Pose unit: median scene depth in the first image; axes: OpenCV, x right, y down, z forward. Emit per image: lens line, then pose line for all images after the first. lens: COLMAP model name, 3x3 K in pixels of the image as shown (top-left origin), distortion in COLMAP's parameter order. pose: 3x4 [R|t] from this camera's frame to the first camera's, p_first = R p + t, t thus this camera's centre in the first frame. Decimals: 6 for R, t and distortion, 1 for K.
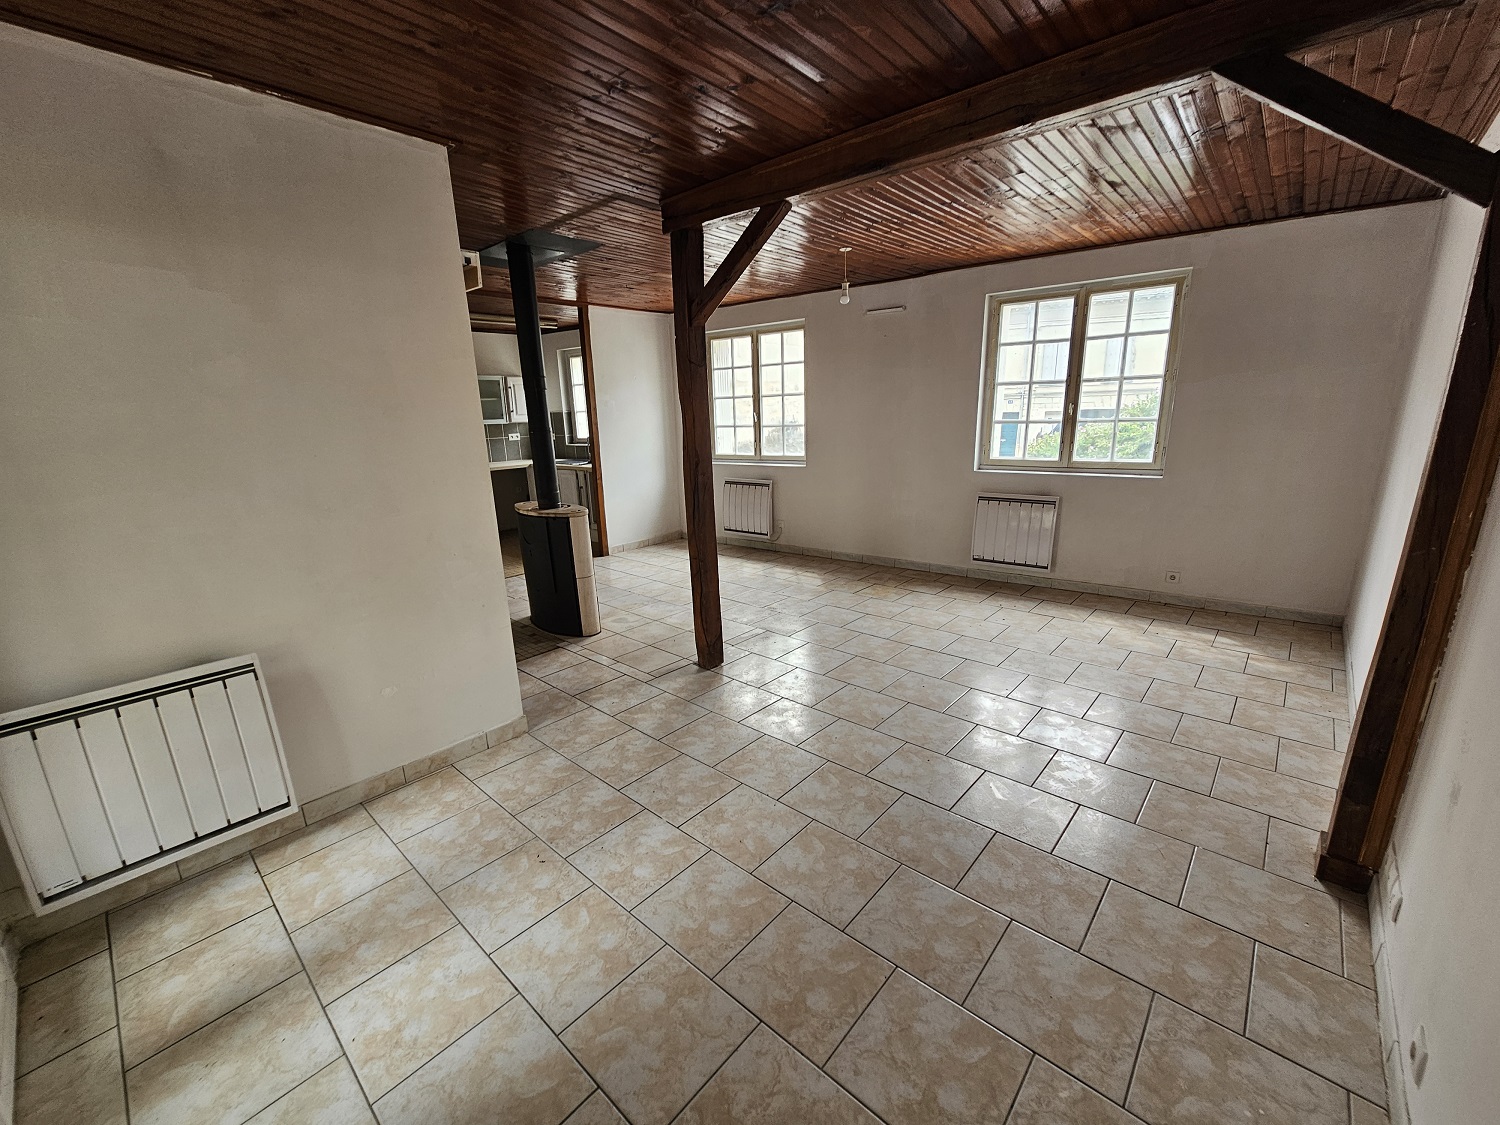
lens RADIAL K [[612.6, 0, 748.1], [0, 612.6, 570.7], [0, 0, 1]] dist [-0.000852, -0.000054]
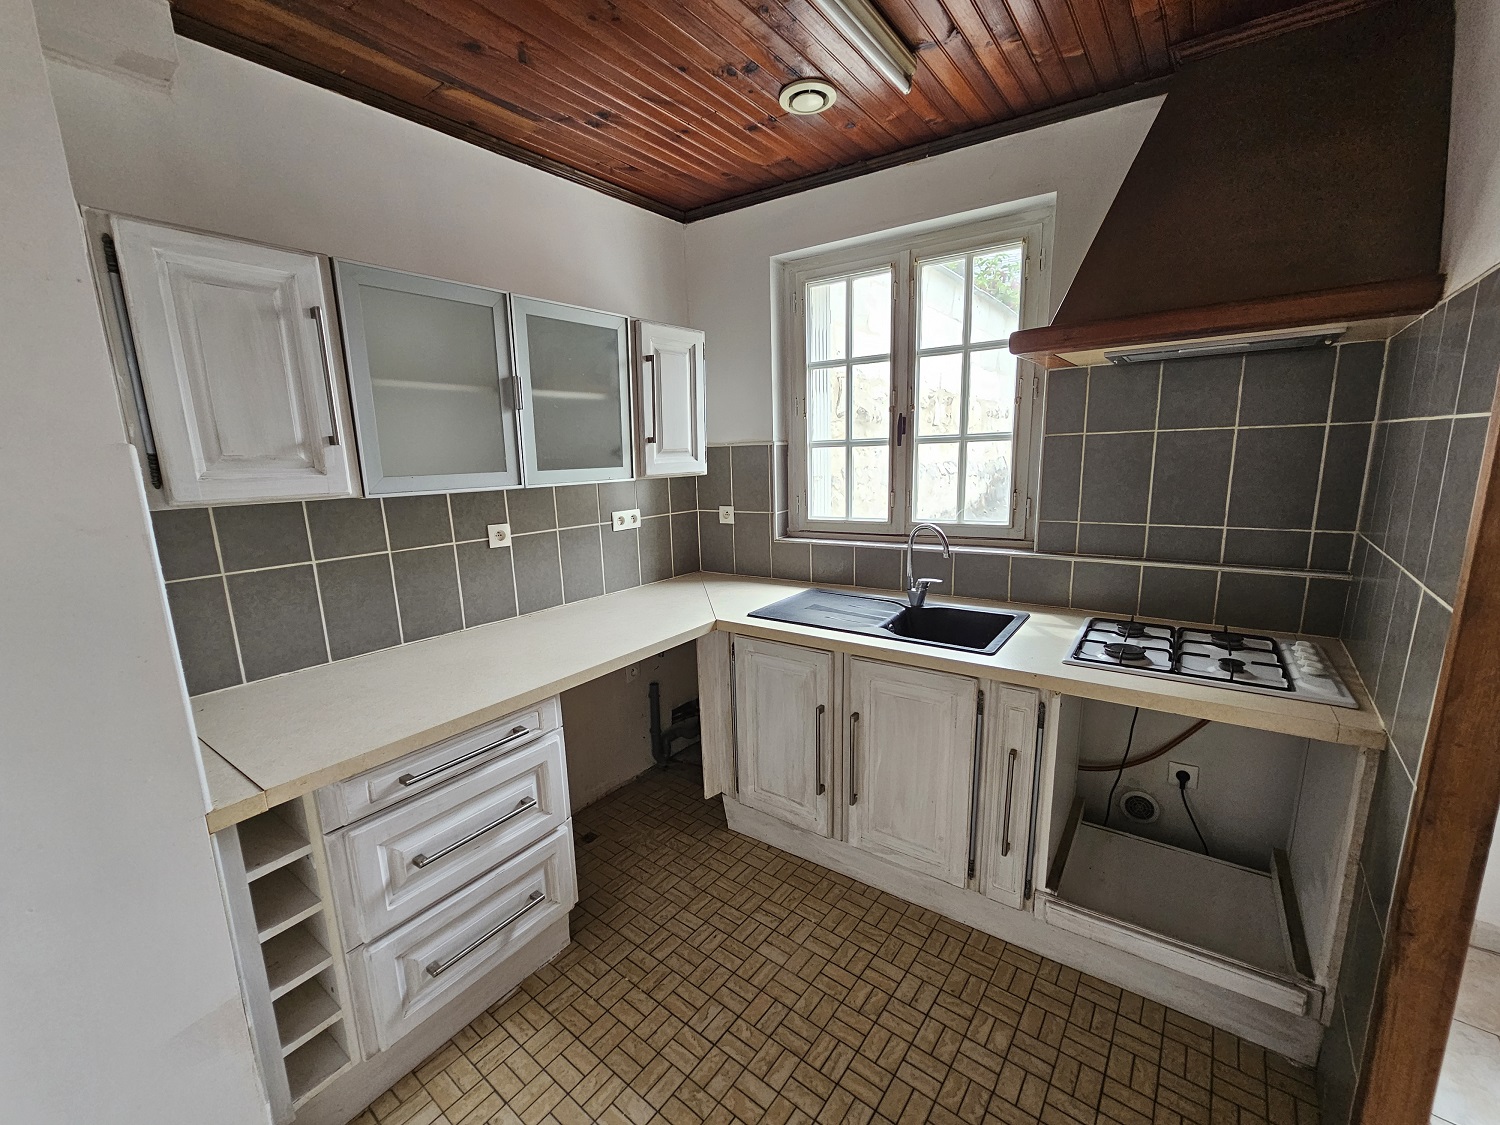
lens RADIAL K [[612.6, 0, 748.1], [0, 612.6, 570.7], [0, 0, 1]] dist [-0.000852, -0.000054]
pose [[0.996185, -0.018418, 0.085303, -0.581834], [0.024439, 0.997242, -0.070078, -0.282813], [-0.083777, 0.071895, 0.993888, 1.139008]]
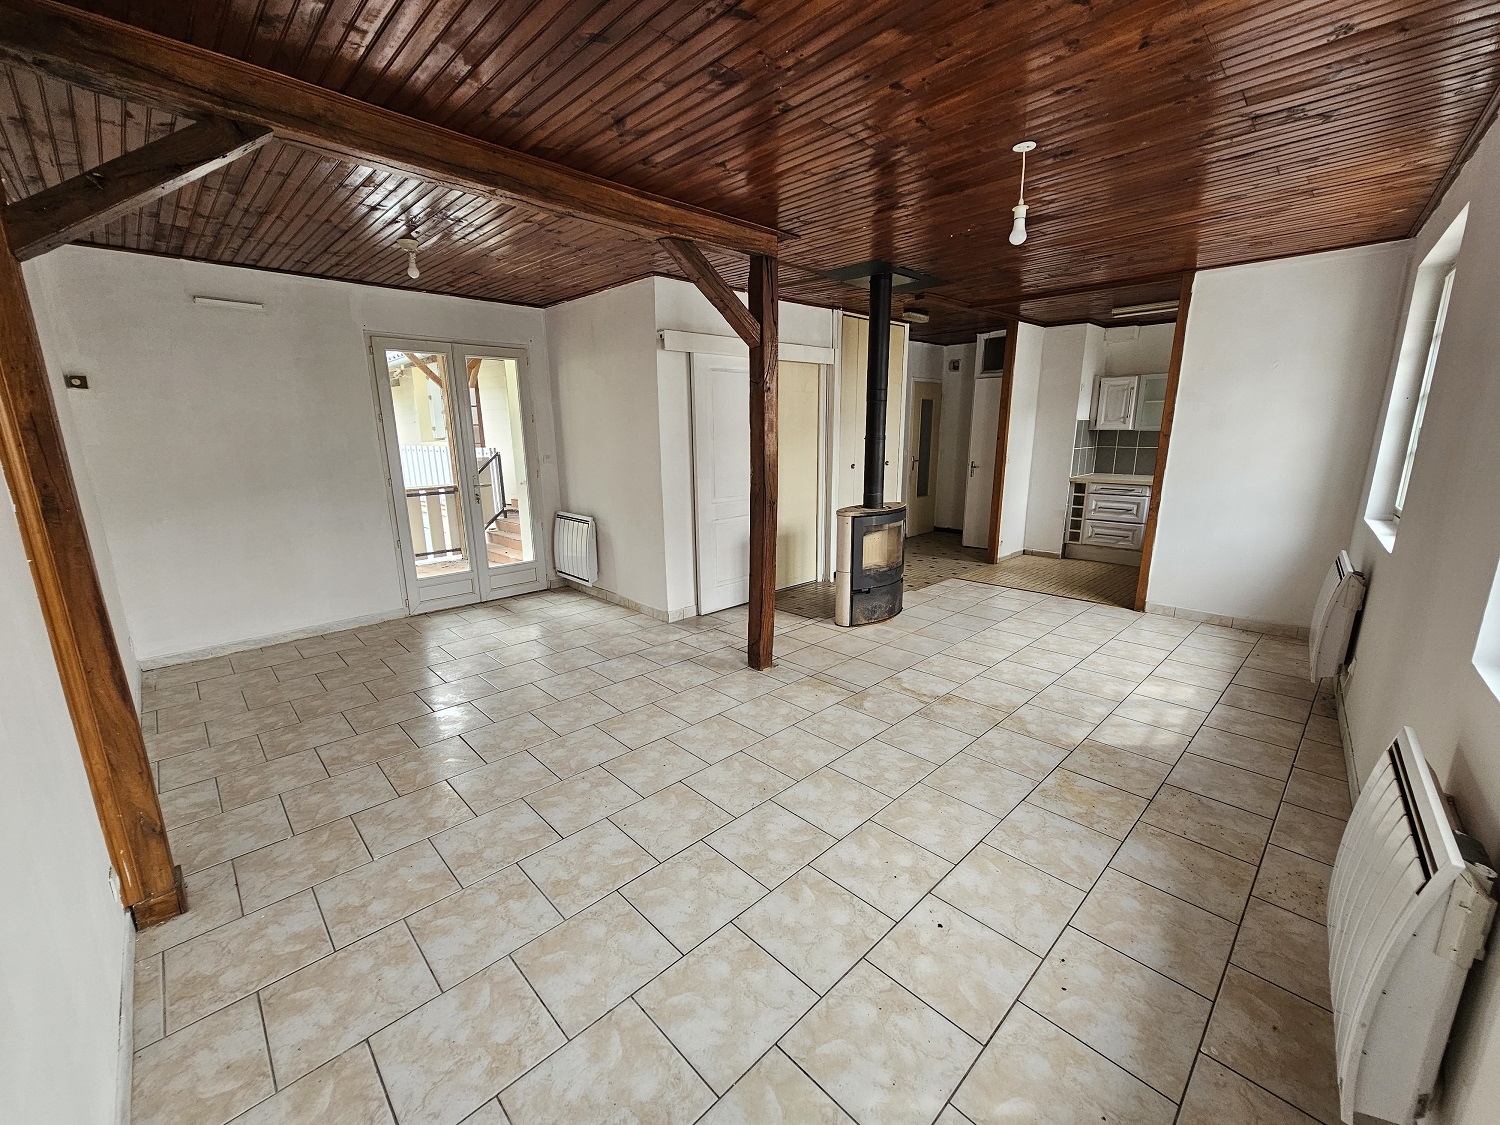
lens RADIAL K [[612.6, 0, 748.1], [0, 612.6, 570.7], [0, 0, 1]] dist [-0.000852, -0.000054]
pose [[-0.074592, 0.255752, -0.963860, 0.703616], [-0.243311, 0.932674, 0.266307, -0.211492], [0.967076, 0.254382, -0.007343, 0.734187]]
